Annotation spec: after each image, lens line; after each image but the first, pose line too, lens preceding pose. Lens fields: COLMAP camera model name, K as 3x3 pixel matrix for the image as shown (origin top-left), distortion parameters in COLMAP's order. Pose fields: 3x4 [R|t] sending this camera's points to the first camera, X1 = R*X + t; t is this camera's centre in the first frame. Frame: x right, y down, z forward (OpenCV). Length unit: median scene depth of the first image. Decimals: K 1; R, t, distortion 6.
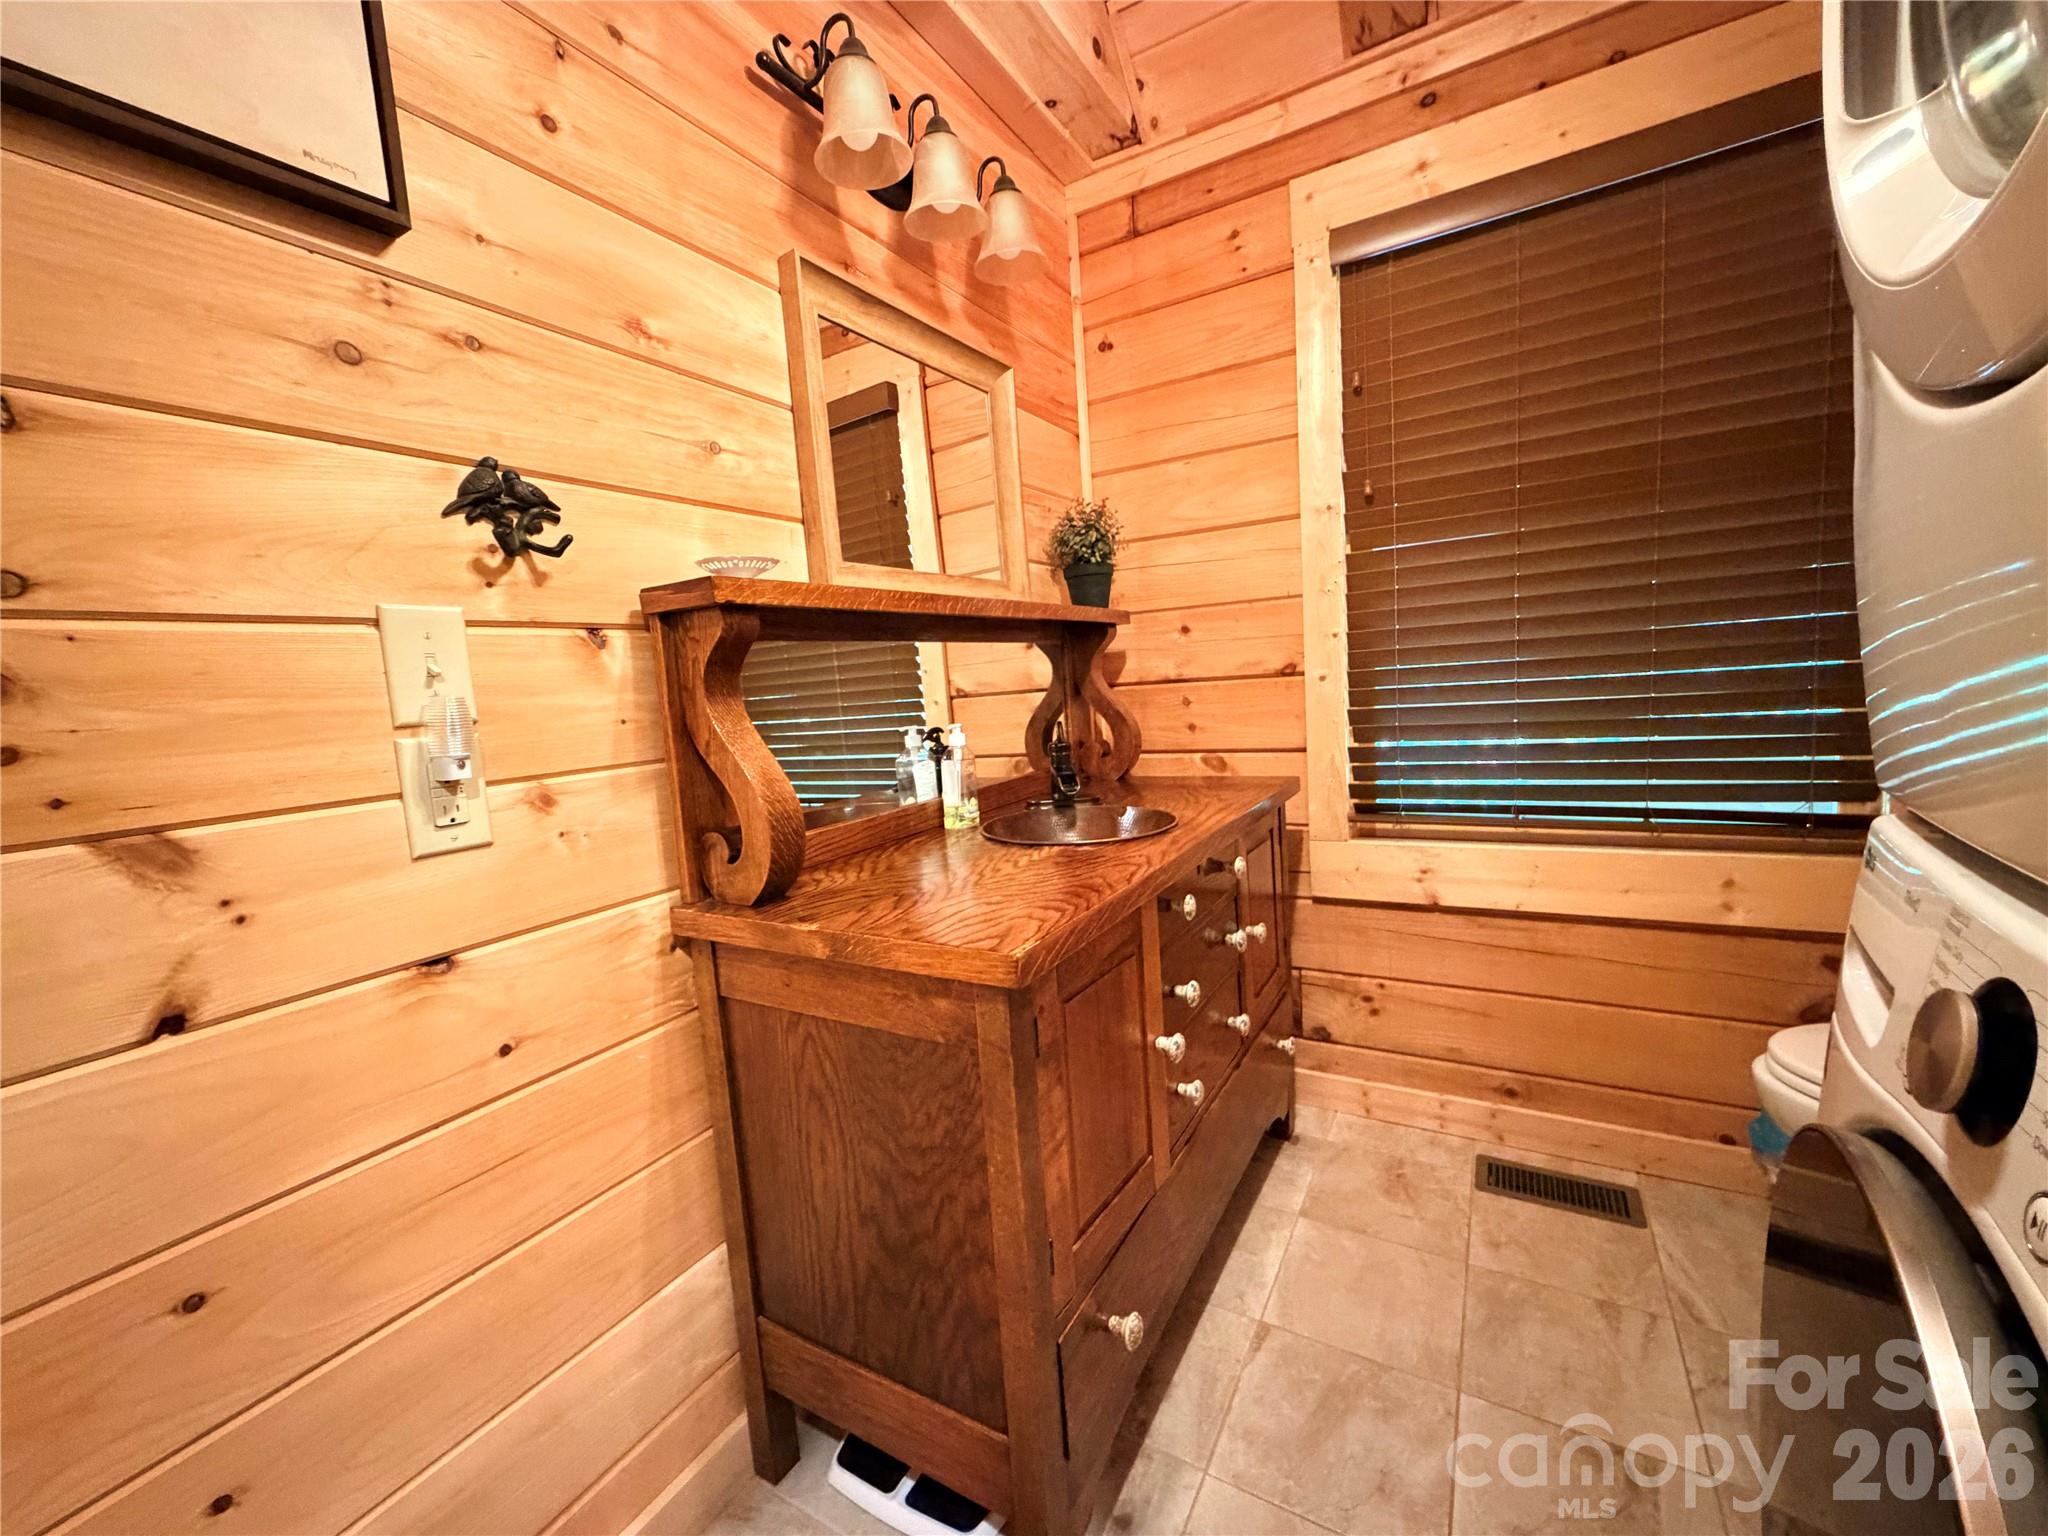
lens RADIAL K [[815.3, 0, 1020.7], [0, 815.3, 766.5], [0, 0, 1]] dist [-0.007537, 0.000934]
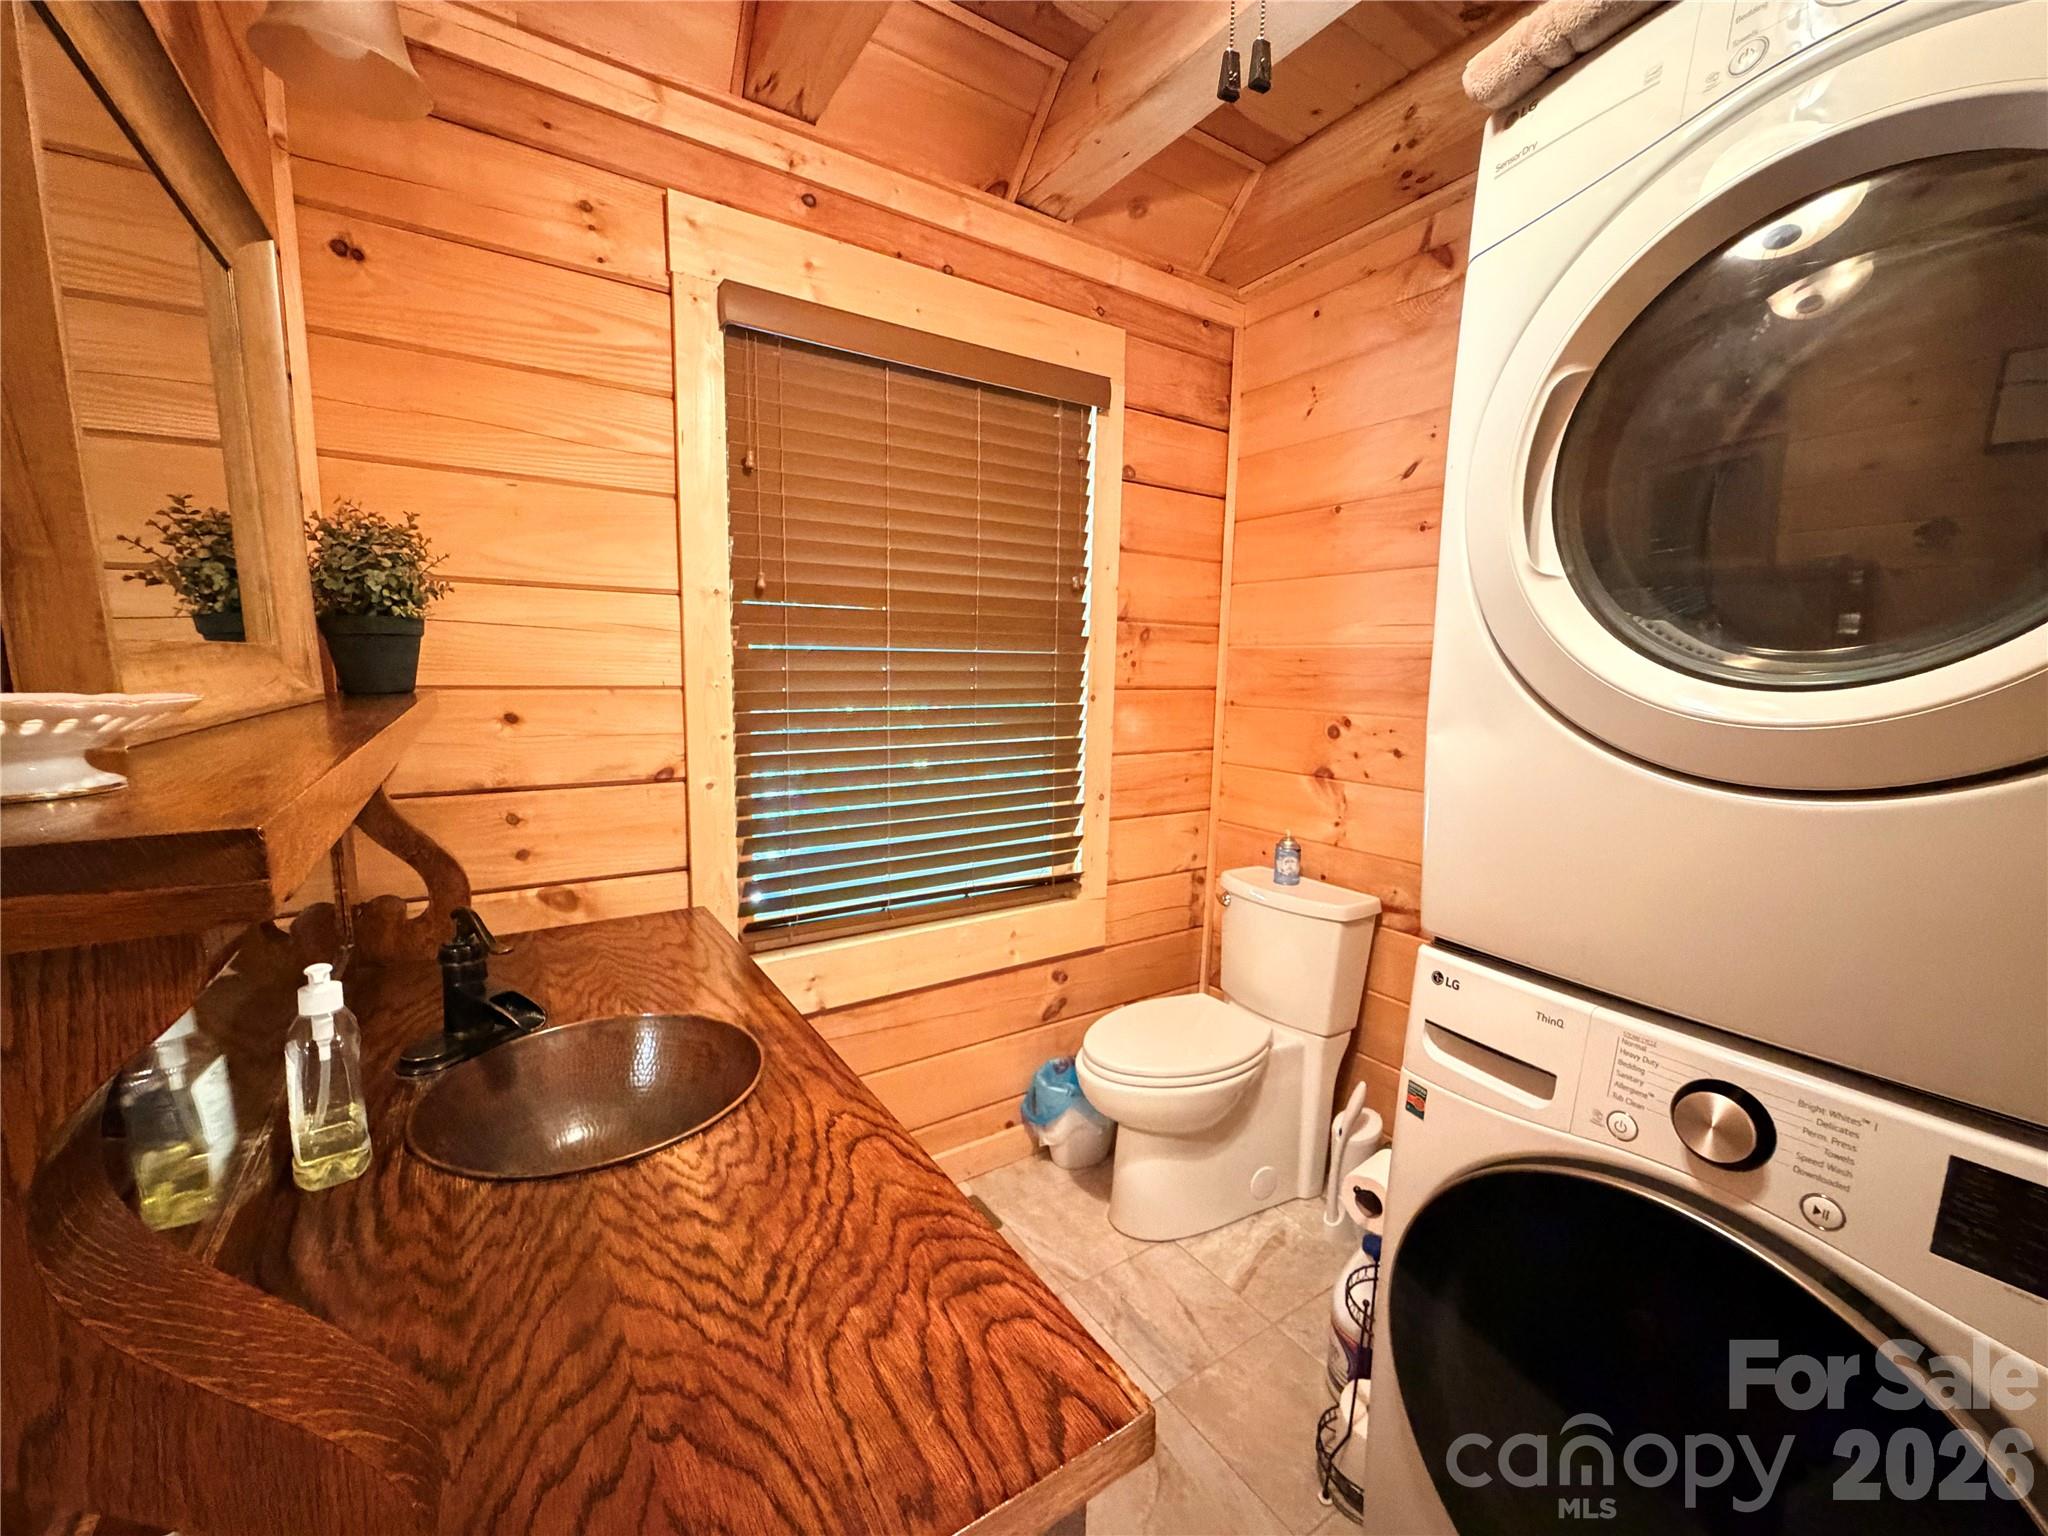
lens RADIAL K [[815.3, 0, 1013.3], [0, 815.3, 765.5], [0, 0, 1]] dist [-0.007537, 0.000934]
pose [[0.436269, -0.034555, 0.899152, -0.443107], [0.050230, 0.998639, 0.014007, -0.212202], [-0.898413, 0.039053, 0.437412, 0.561836]]
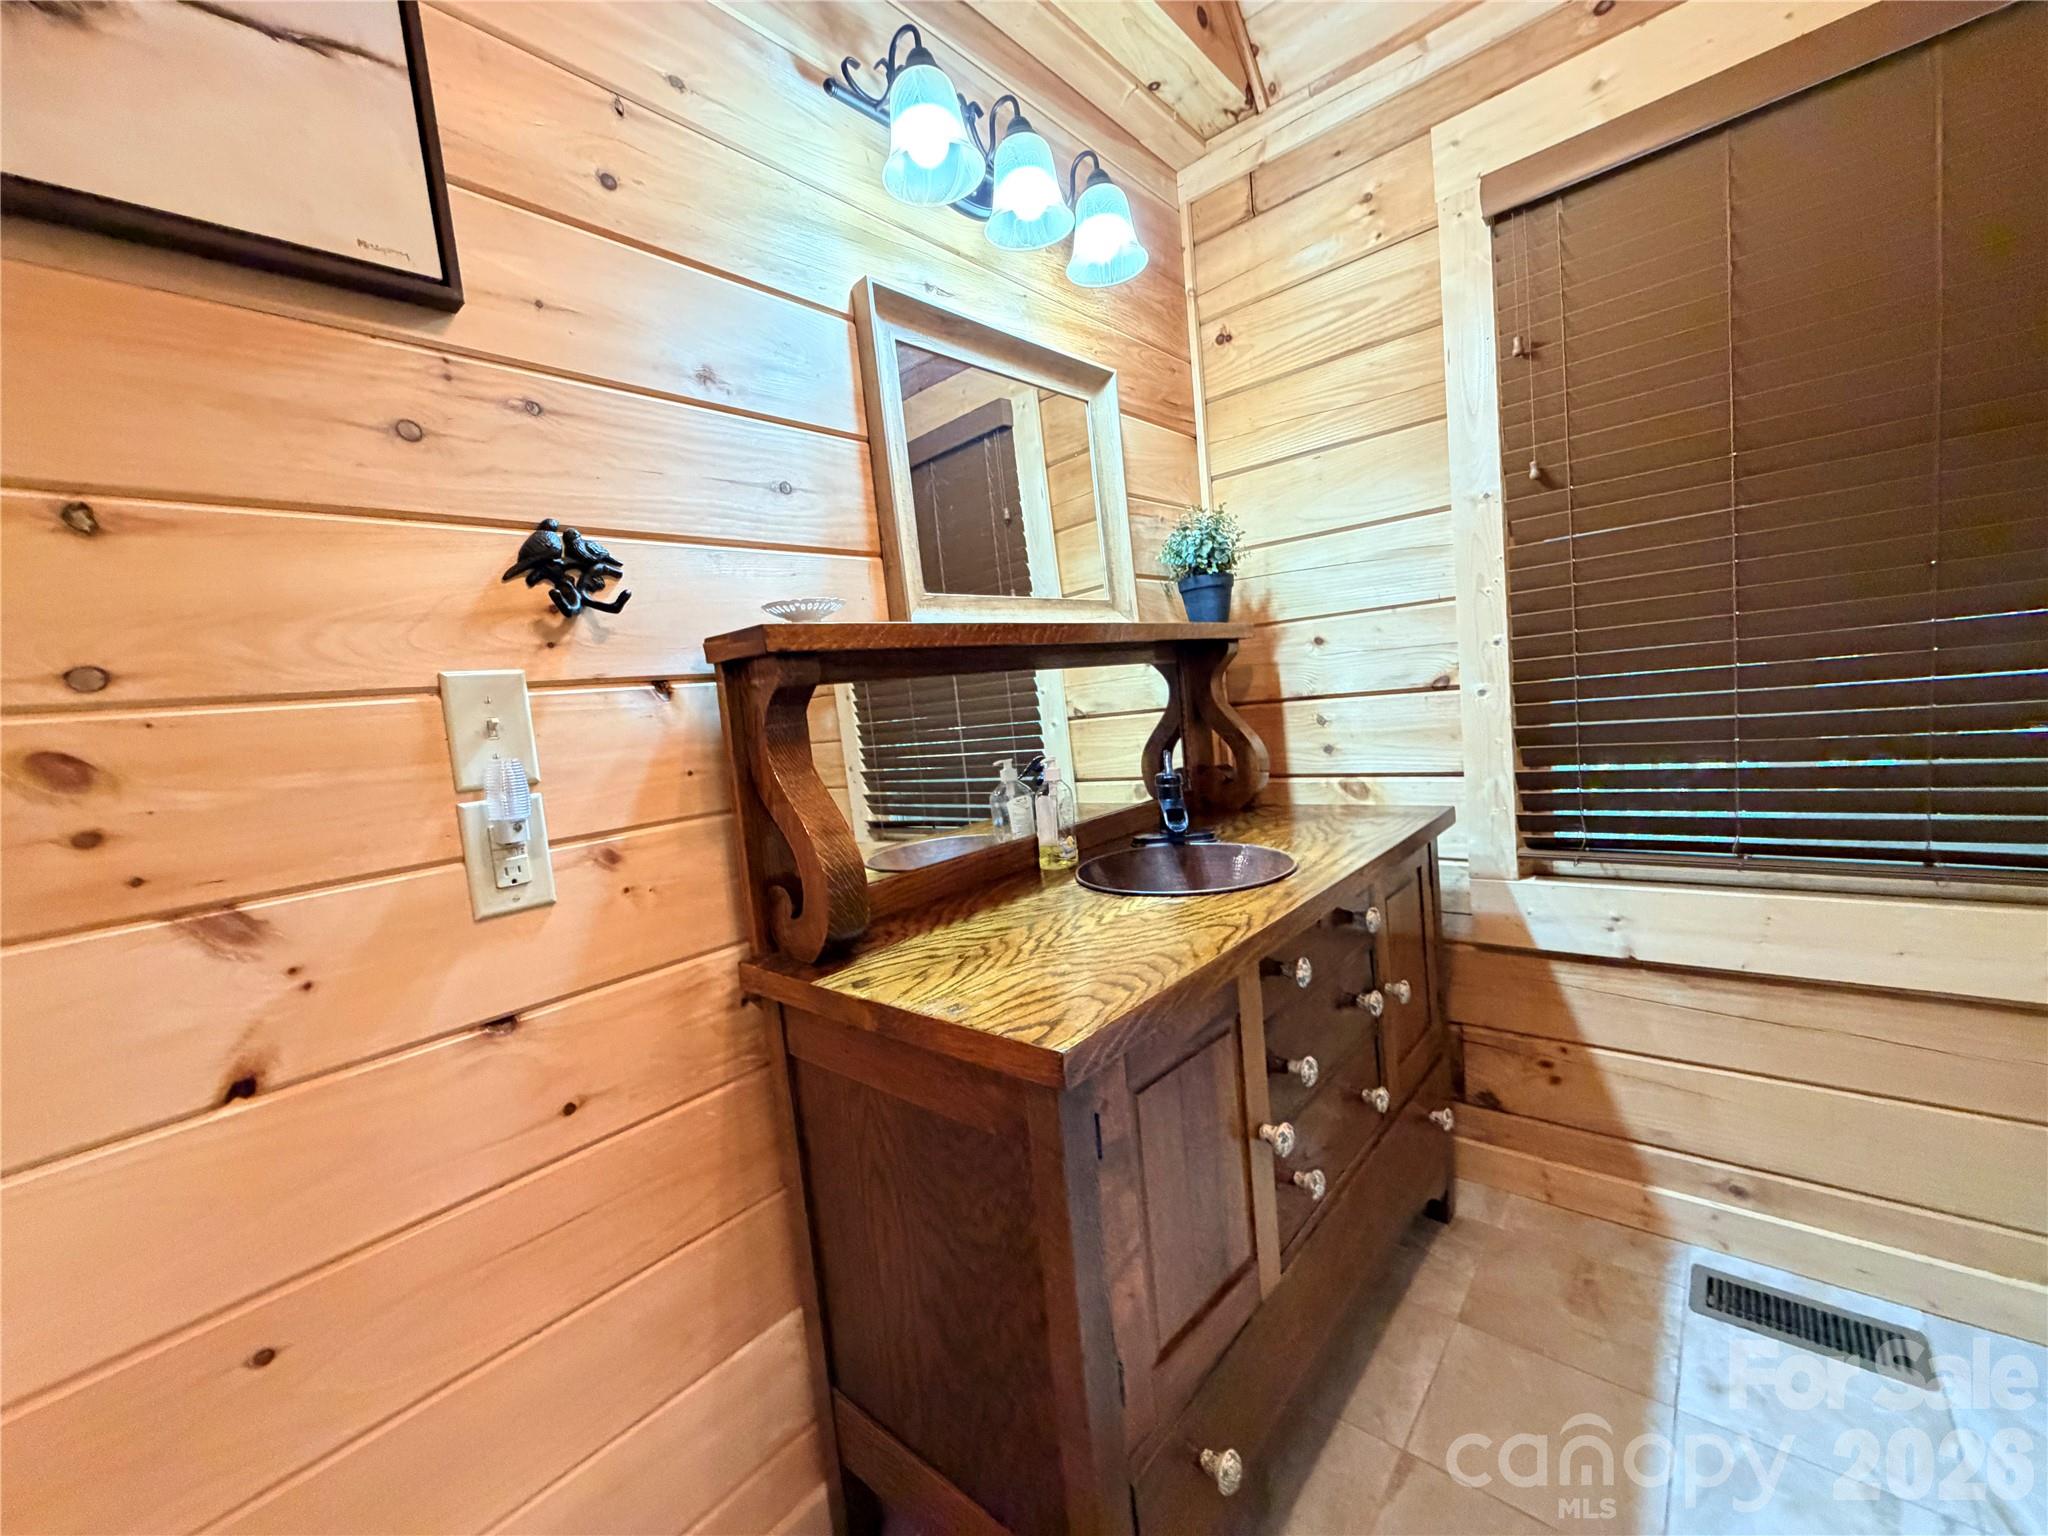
lens RADIAL K [[815.3, 0, 1020.4], [0, 815.3, 767.4], [0, 0, 1]] dist [-0.007537, 0.000934]
pose [[0.981996, -0.012921, -0.188459, 0.084314], [0.011672, 0.999902, -0.007734, -0.046243], [0.188541, 0.005395, 0.982051, 0.096796]]
